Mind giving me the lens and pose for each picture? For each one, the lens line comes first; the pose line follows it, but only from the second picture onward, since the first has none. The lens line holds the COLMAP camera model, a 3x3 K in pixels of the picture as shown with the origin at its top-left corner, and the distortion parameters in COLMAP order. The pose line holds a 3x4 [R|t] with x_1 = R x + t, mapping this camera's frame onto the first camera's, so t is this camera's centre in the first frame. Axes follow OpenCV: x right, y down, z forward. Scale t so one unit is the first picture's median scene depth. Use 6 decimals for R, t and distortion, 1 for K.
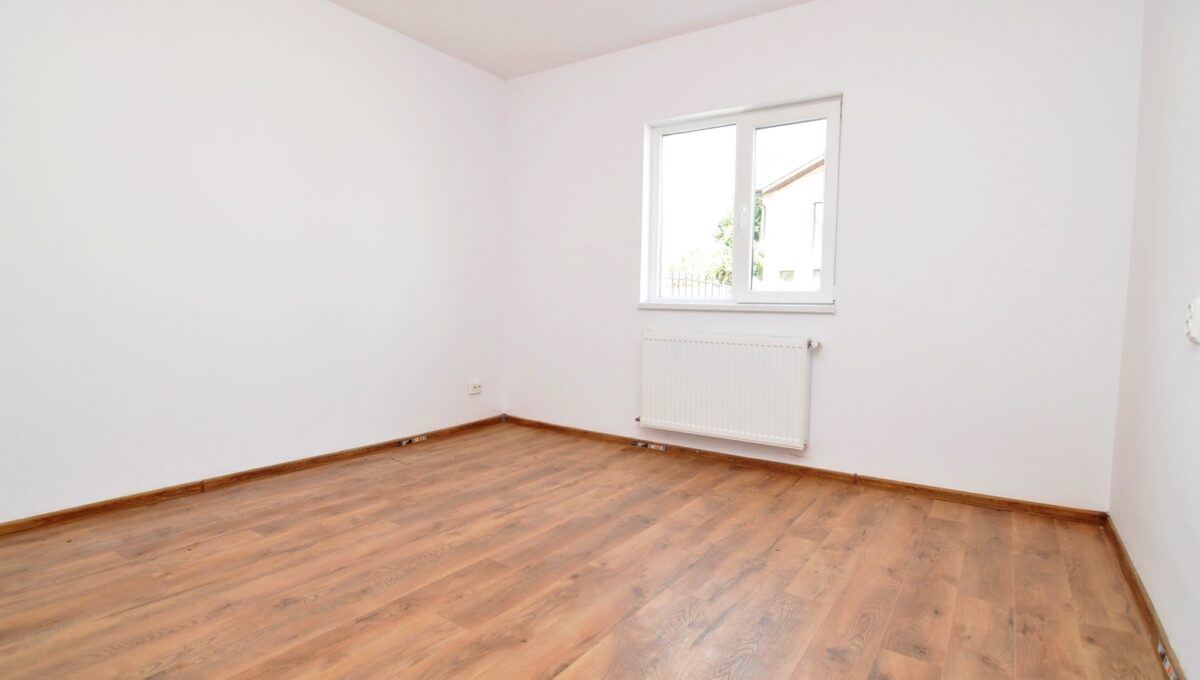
lens RADIAL K [[586.4, 0, 603.6], [0, 586.4, 352.0], [0, 0, 1]] dist [-0.023247, -0.002613]
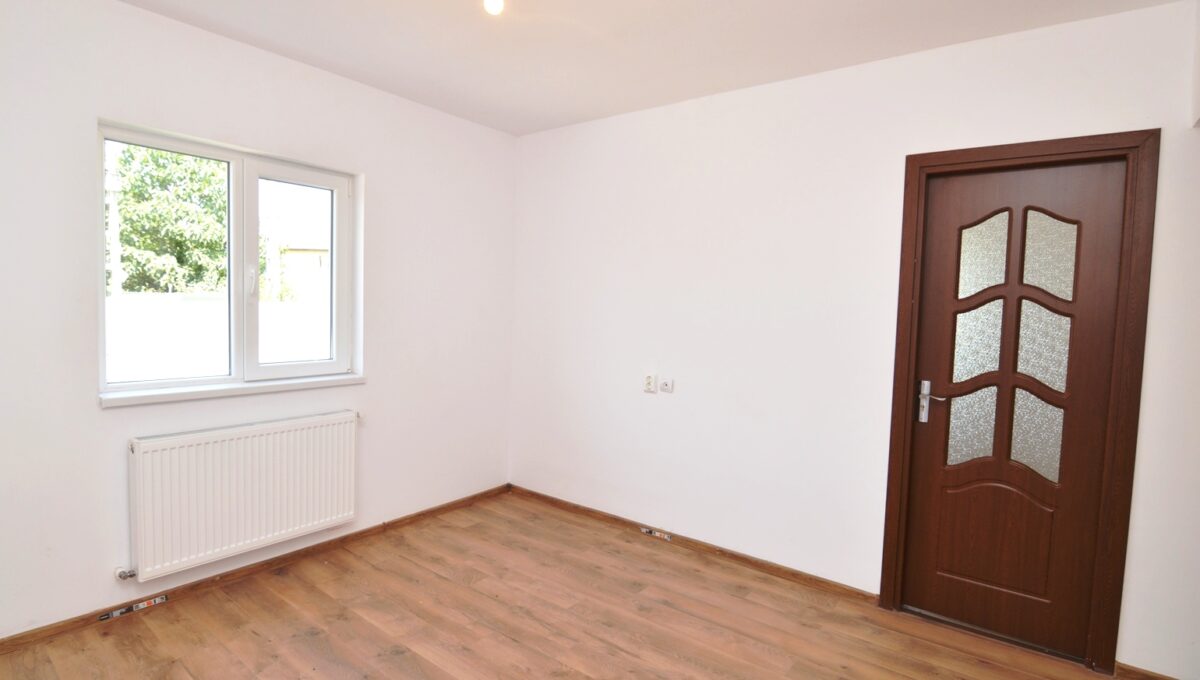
lens RADIAL K [[586.4, 0, 594.8], [0, 586.4, 341.0], [0, 0, 1]] dist [-0.023247, -0.002613]
pose [[0.072226, -0.074728, 0.994585, -0.706290], [0.061176, 0.995644, 0.070365, -0.215749], [-0.995510, 0.055763, 0.076483, 0.562568]]
